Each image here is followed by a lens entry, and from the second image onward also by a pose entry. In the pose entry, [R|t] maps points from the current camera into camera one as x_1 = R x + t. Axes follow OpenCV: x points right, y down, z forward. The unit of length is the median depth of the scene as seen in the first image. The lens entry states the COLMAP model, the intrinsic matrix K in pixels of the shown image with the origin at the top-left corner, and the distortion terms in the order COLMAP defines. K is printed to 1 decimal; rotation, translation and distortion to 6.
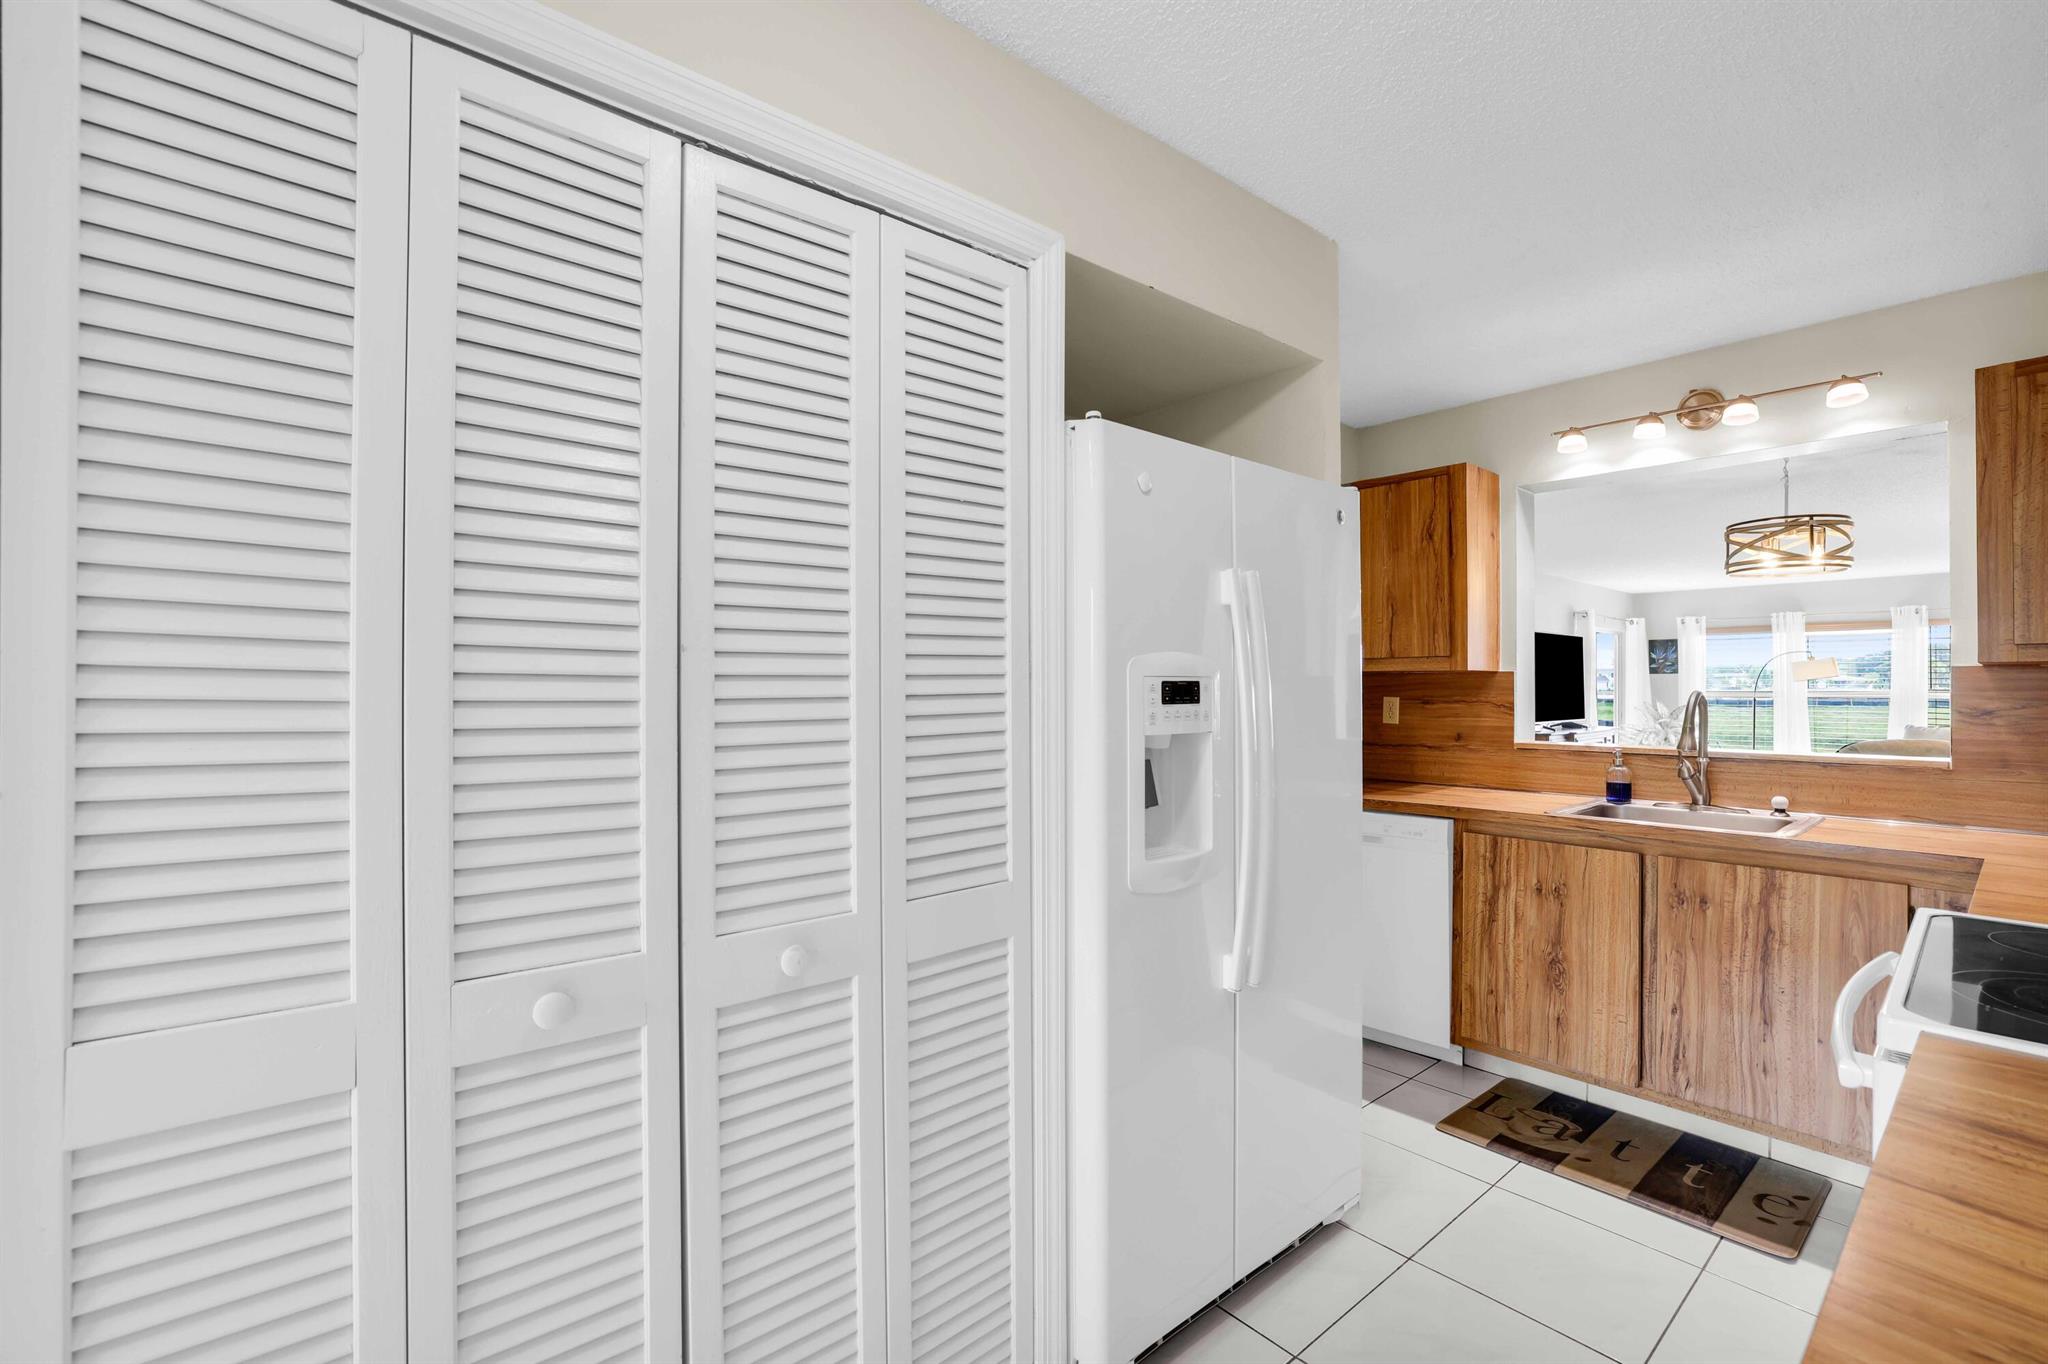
lens RADIAL K [[910.4, 0, 1035.7], [0, 910.4, 692.4], [0, 0, 1]] dist [-0.015848, 0.002689]
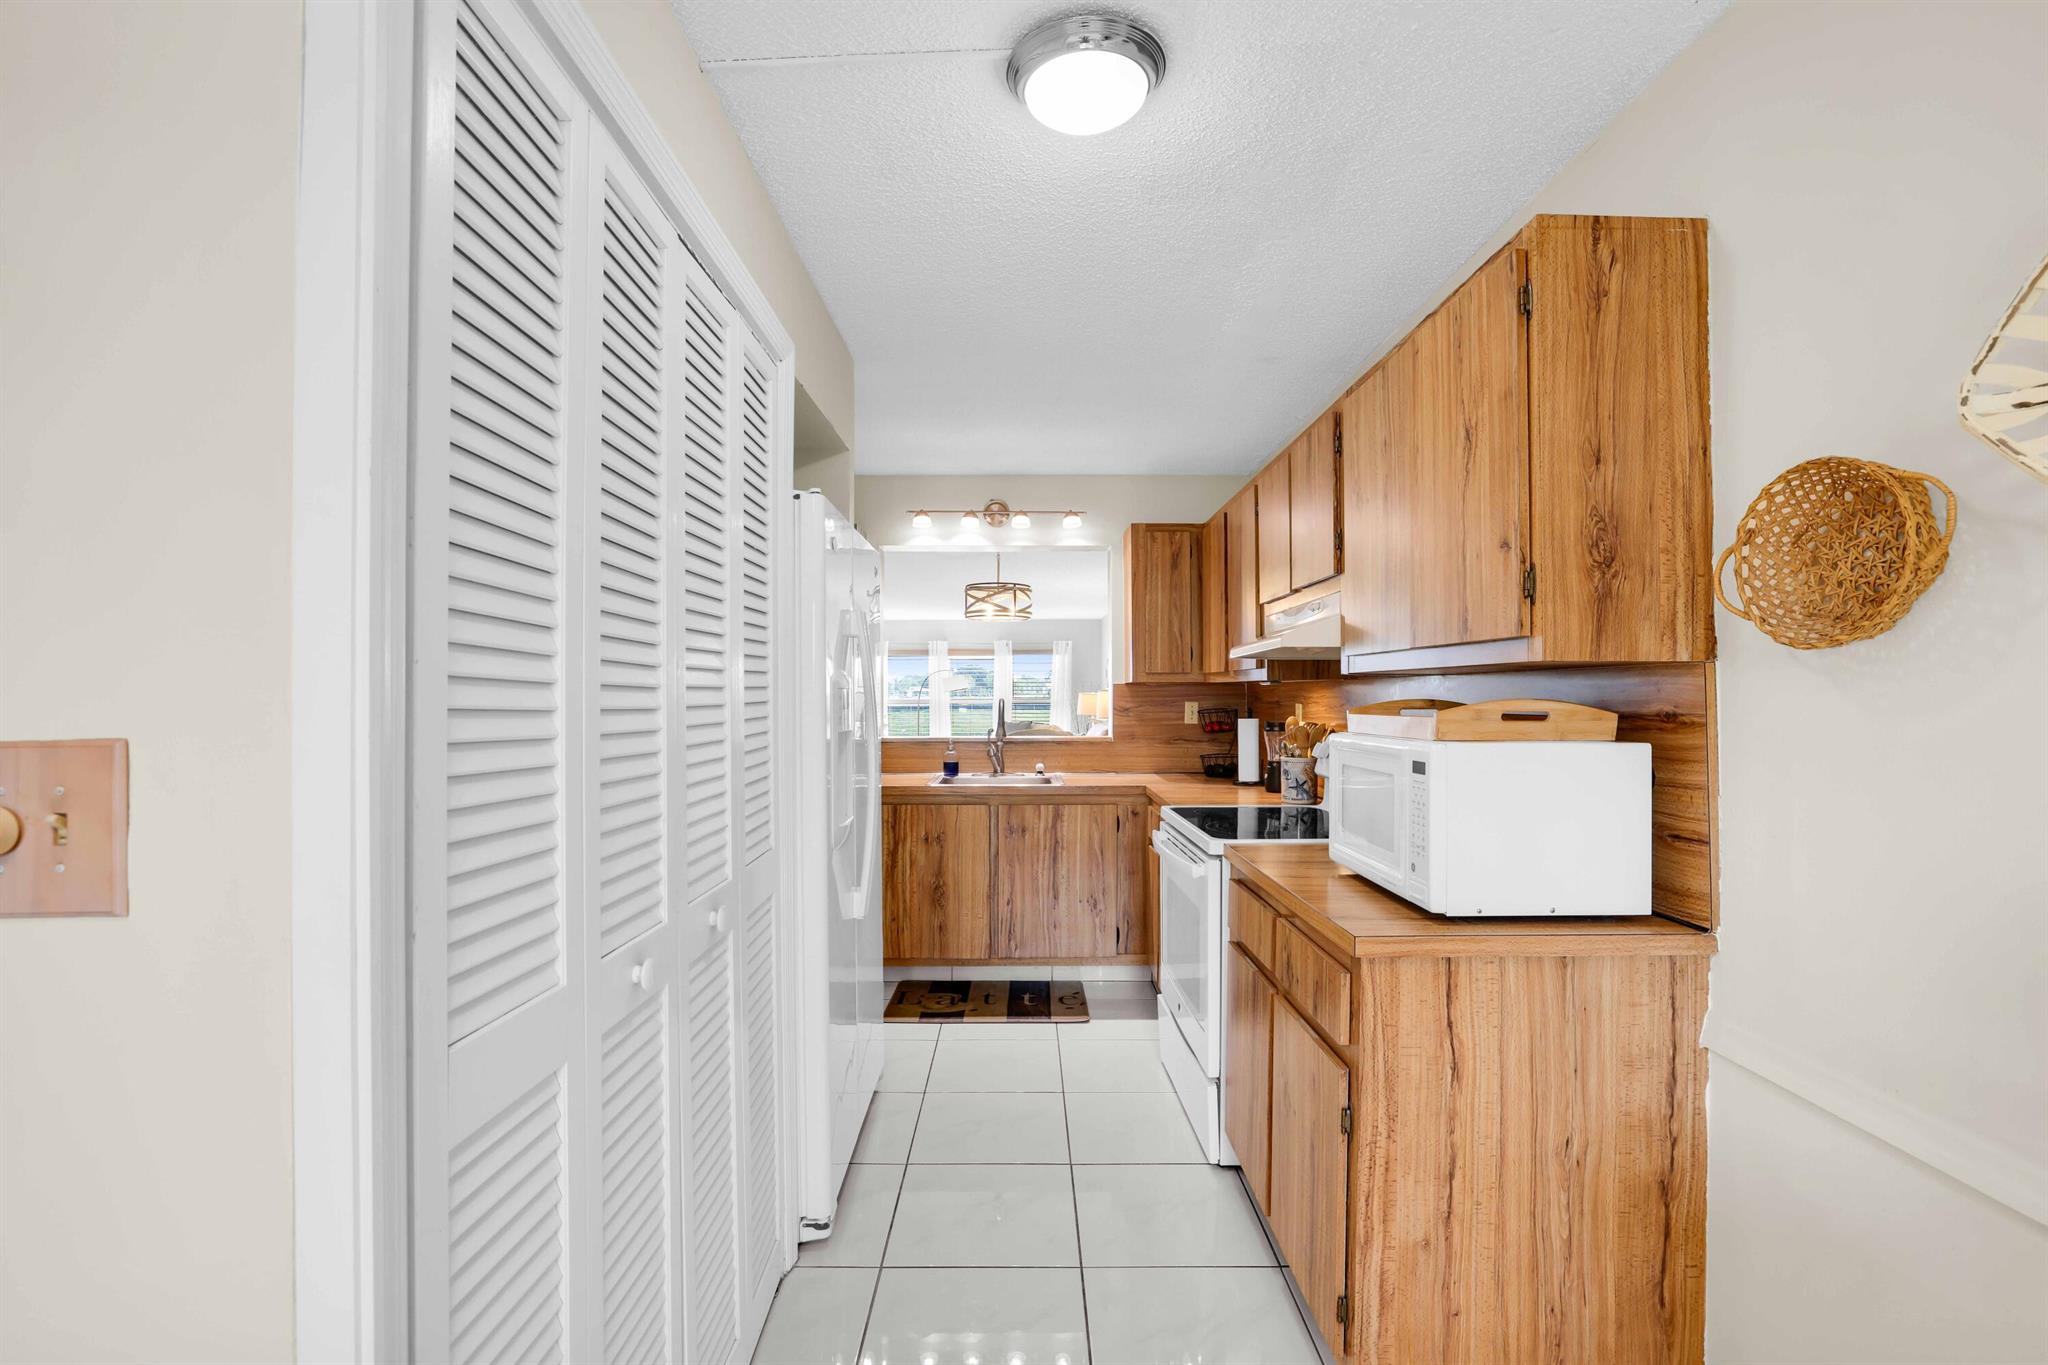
lens RADIAL K [[910.4, 0, 1049.2], [0, 910.4, 713.4], [0, 0, 1]] dist [-0.015848, 0.002689]
pose [[0.638656, -0.015561, 0.769335, -0.420705], [0.004796, 0.999857, 0.016243, -0.000898], [-0.769478, -0.006684, 0.638639, -0.055164]]
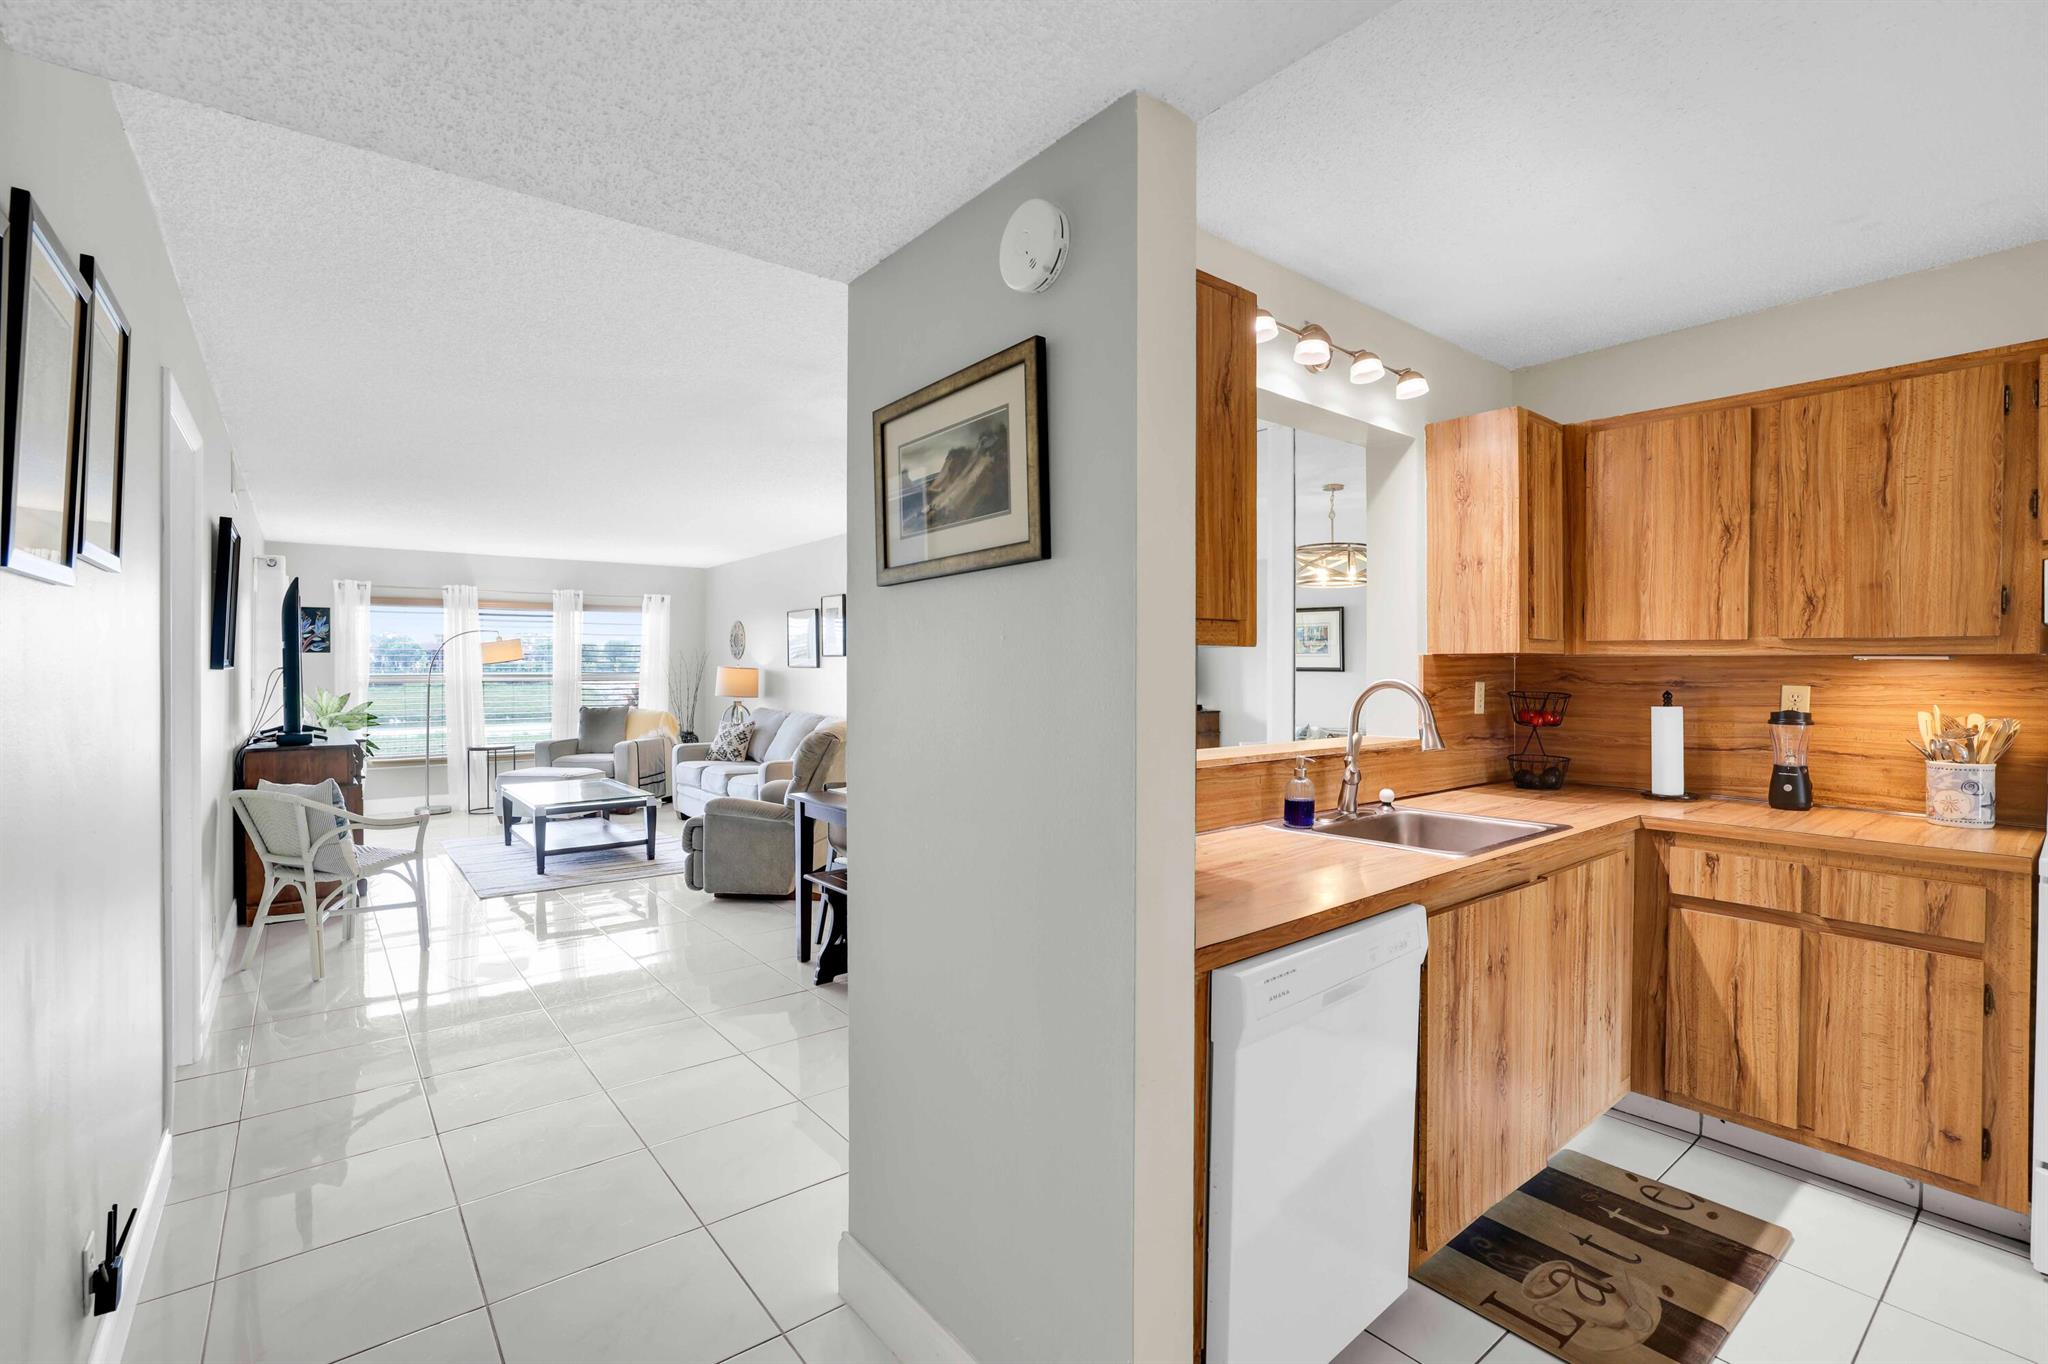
lens RADIAL K [[910.4, 0, 1039.5], [0, 910.4, 689.8], [0, 0, 1]] dist [-0.015848, 0.002689]
pose [[0.028363, -0.021873, 0.999358, -0.145174], [0.004049, 0.999755, 0.021767, -0.012297], [-0.999589, 0.003429, 0.028444, 1.349744]]
